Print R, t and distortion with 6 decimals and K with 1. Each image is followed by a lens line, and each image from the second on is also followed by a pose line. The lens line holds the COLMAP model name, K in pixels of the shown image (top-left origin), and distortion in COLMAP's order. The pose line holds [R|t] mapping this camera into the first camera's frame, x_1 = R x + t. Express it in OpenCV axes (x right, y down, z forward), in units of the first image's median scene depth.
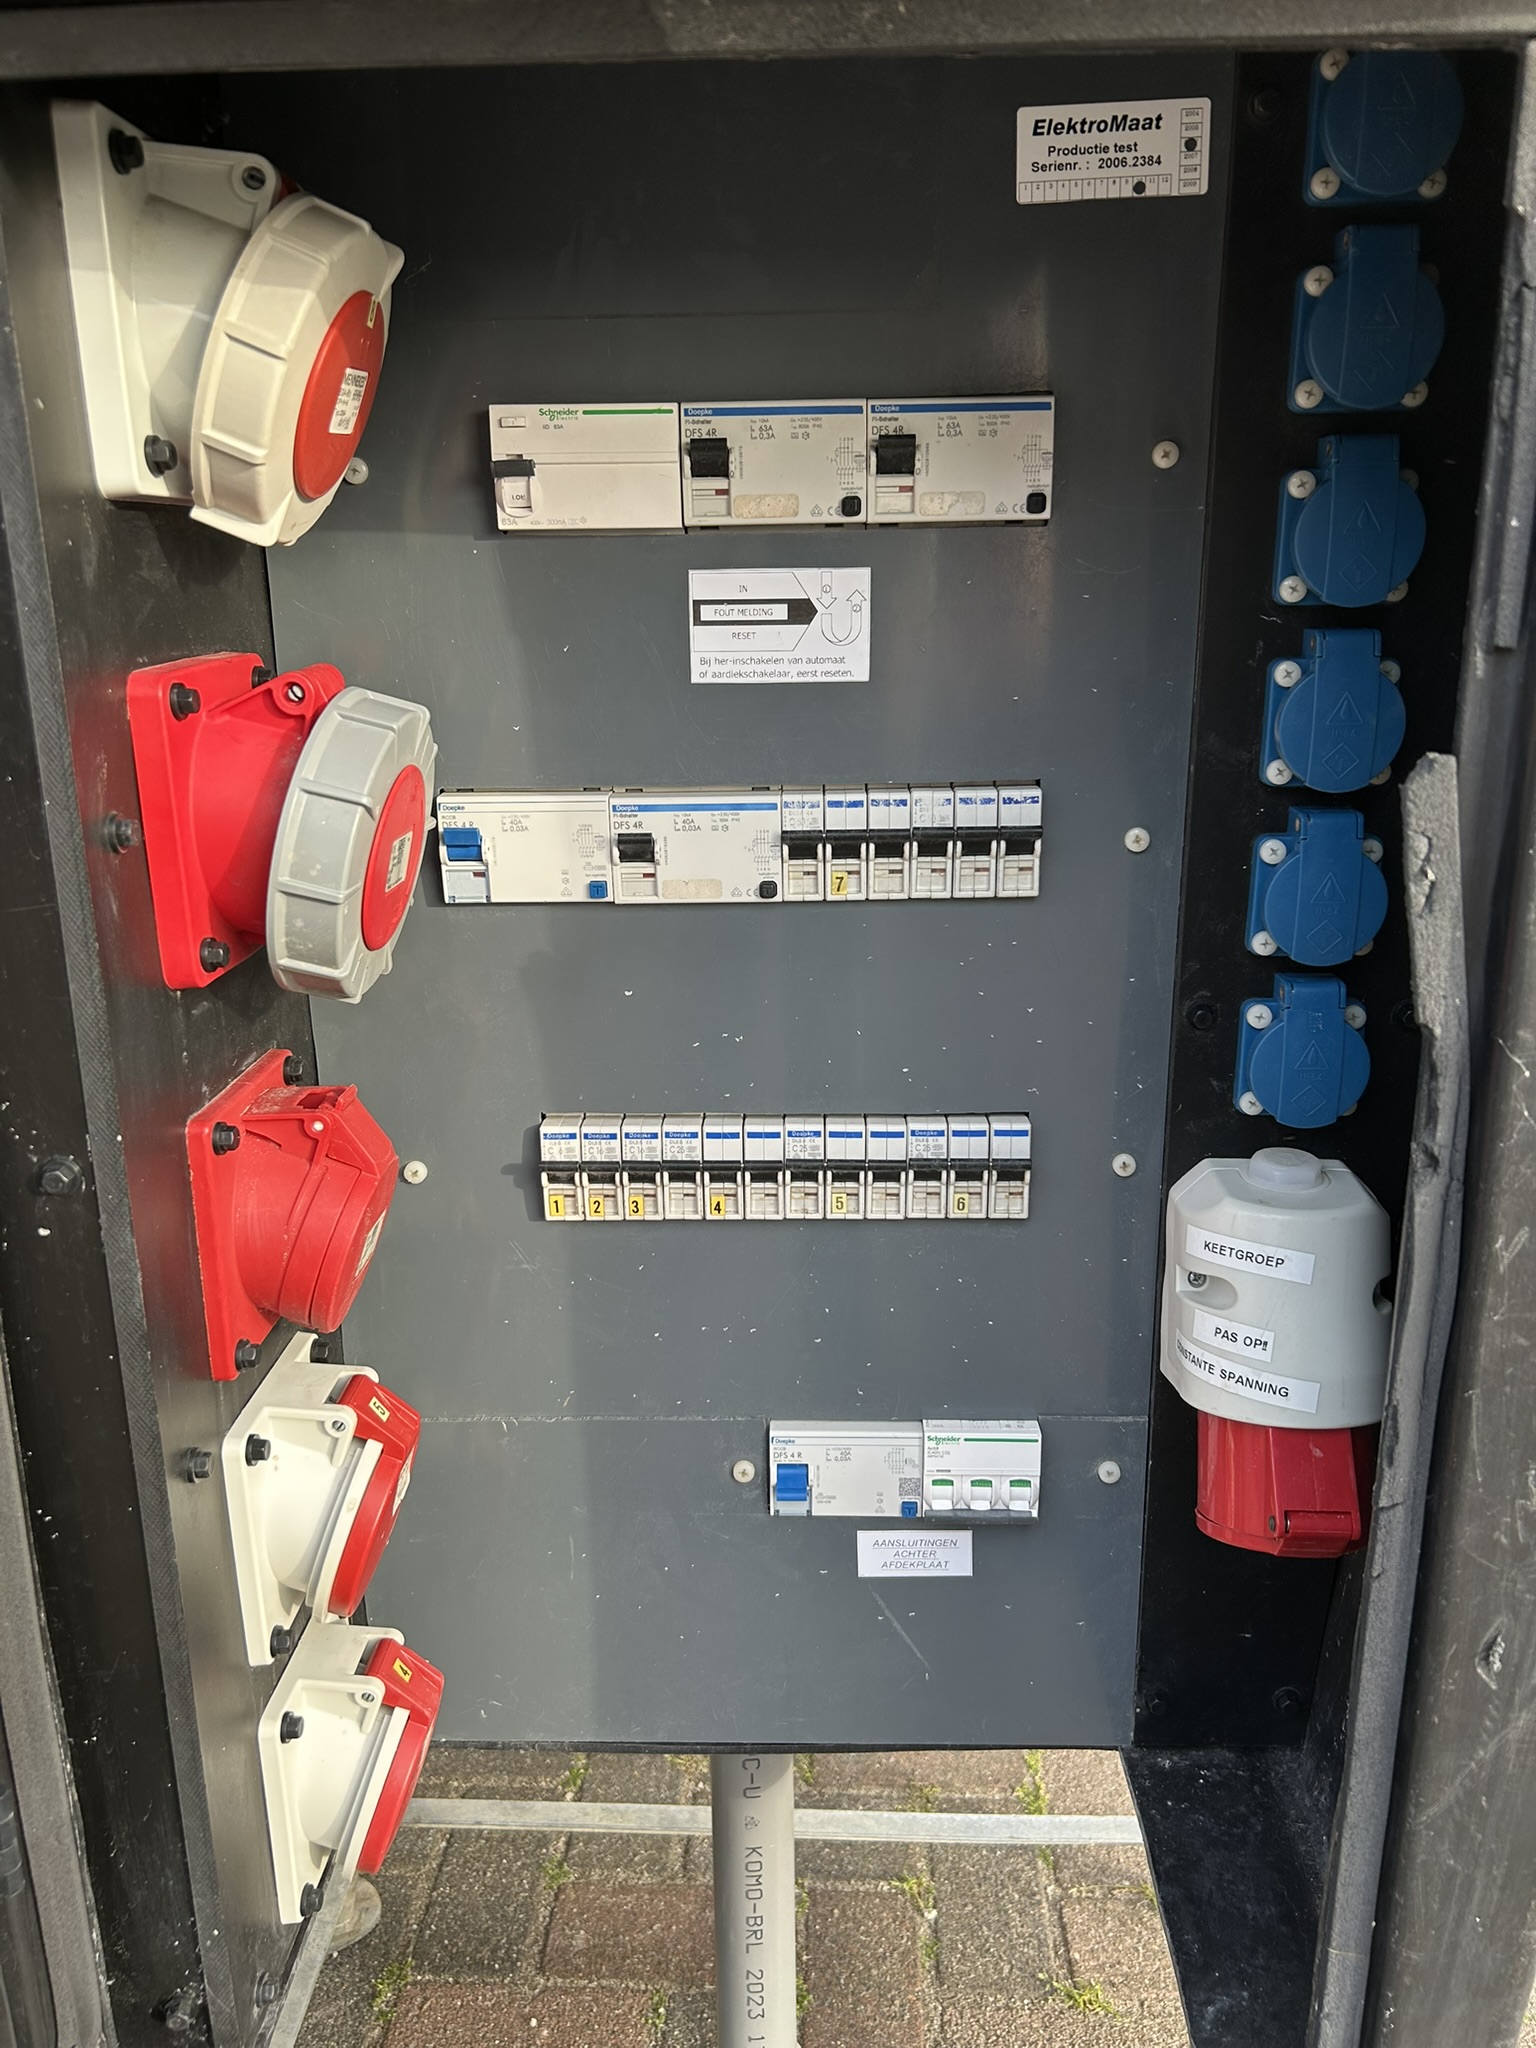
lens RADIAL K [[1557.0, 0, 768.0], [0, 1557.0, 1024.0], [0, 0, 1]] dist [0.033023, -0.042918]
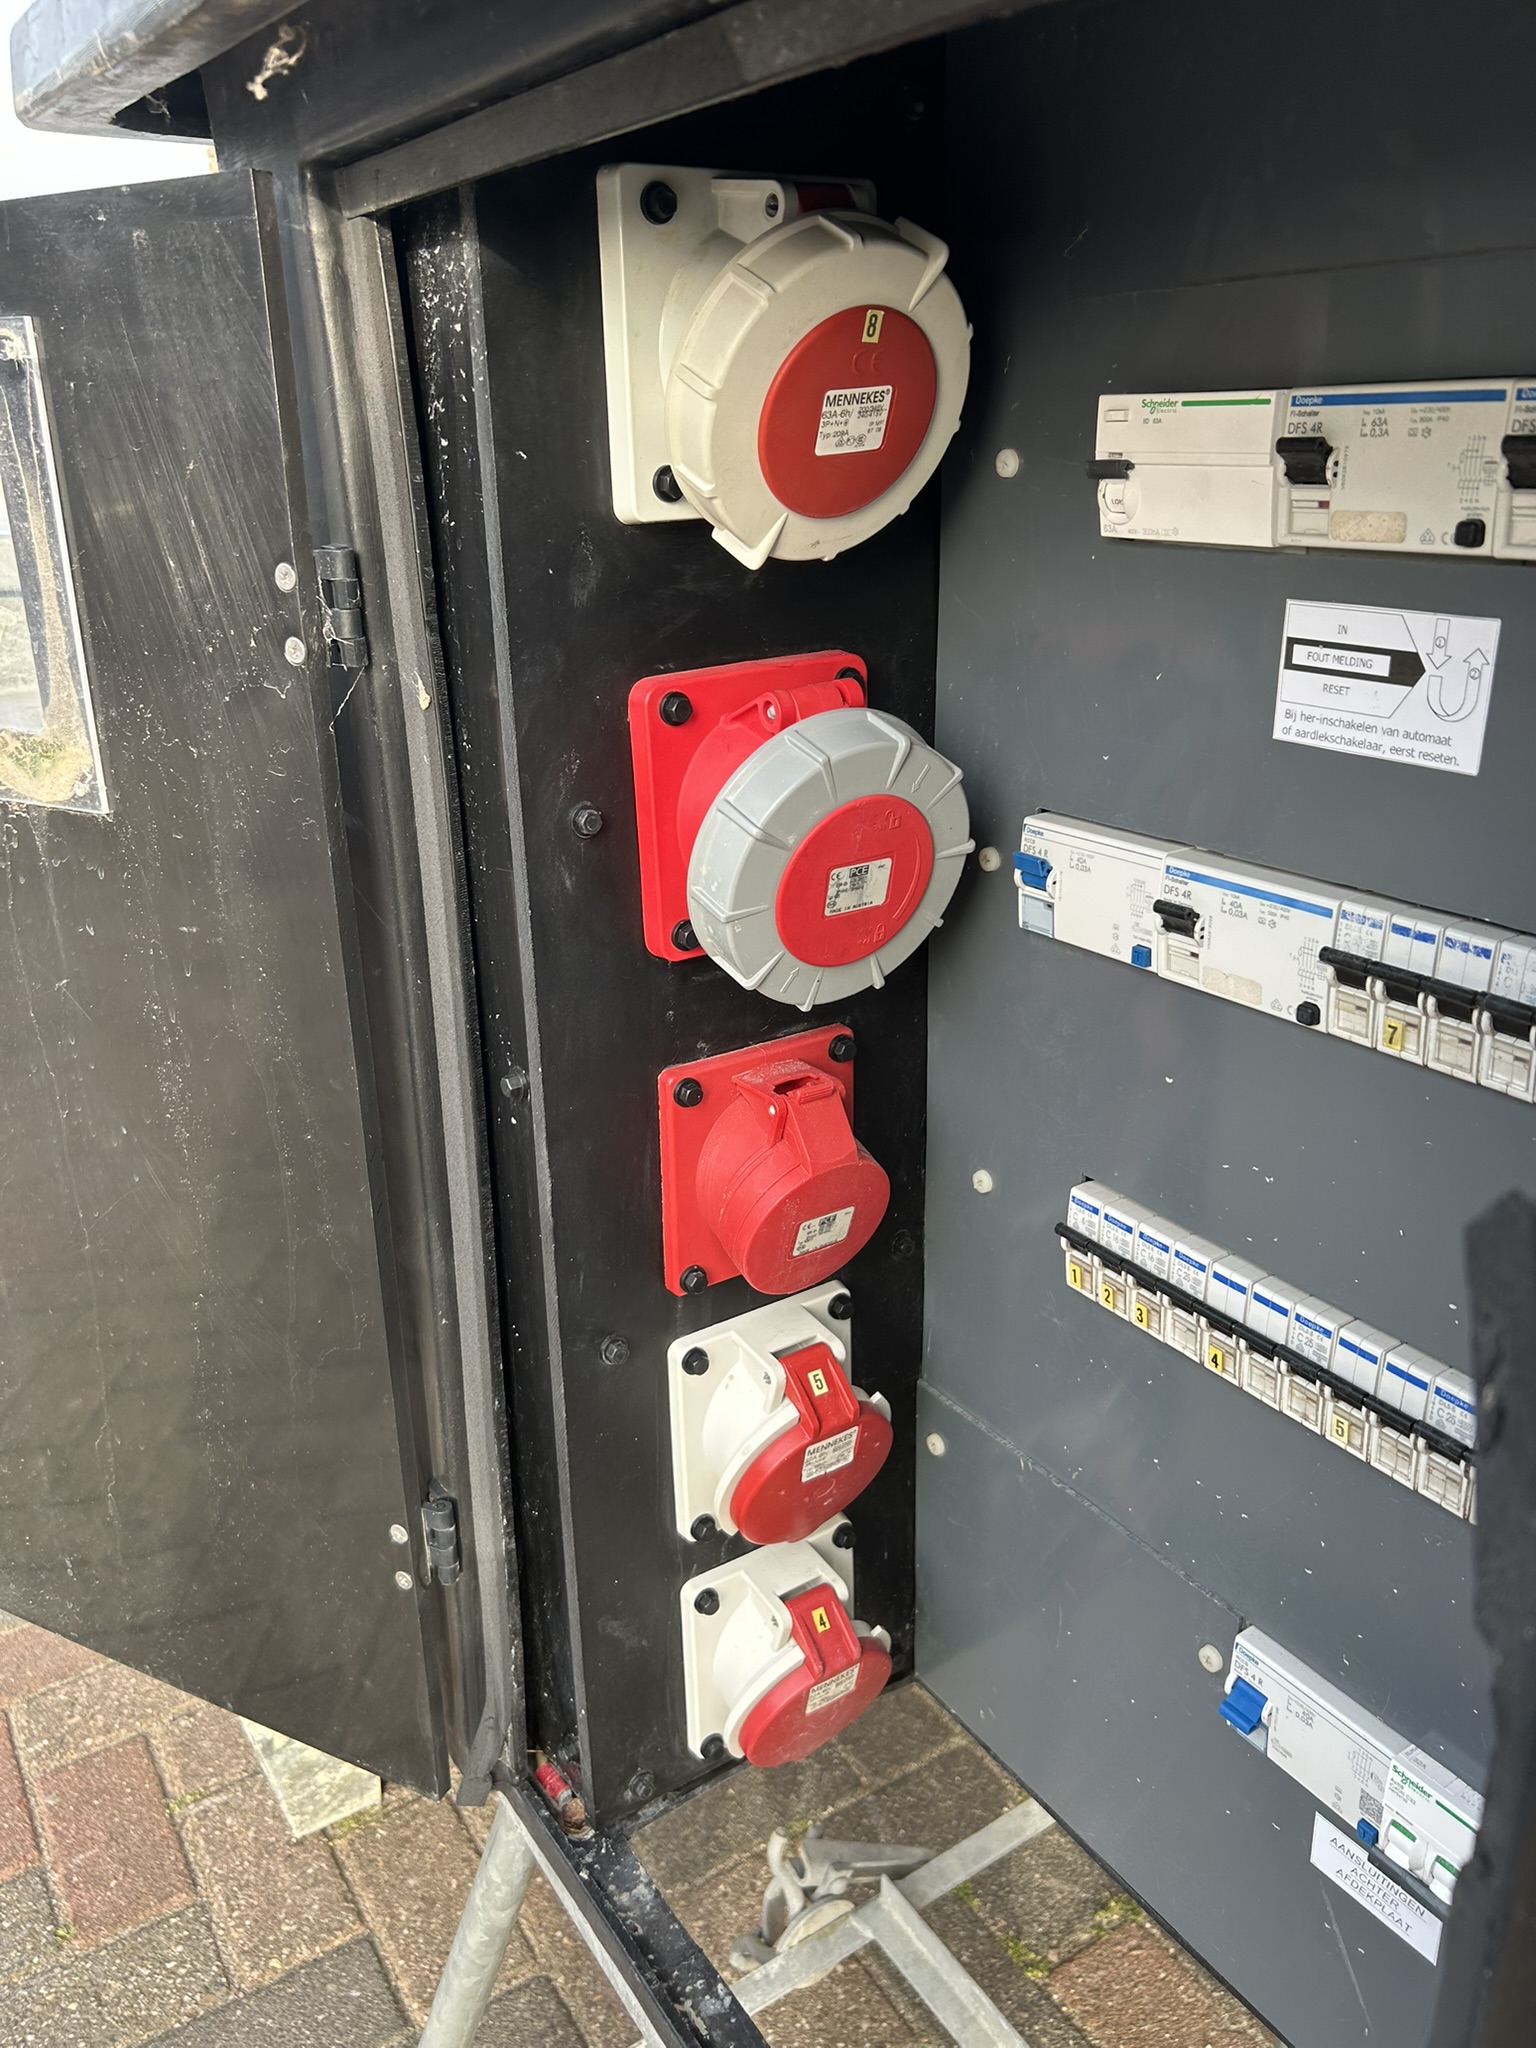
lens RADIAL K [[1554.7, 0, 769.6], [0, 1554.7, 988.1], [0, 0, 1]] dist [0.030738, -0.025677]
pose [[0.586819, 0.279419, -0.759979, 0.444929], [-0.212271, 0.958833, 0.188627, -0.194640], [0.781399, 0.050632, 0.621974, 0.315651]]
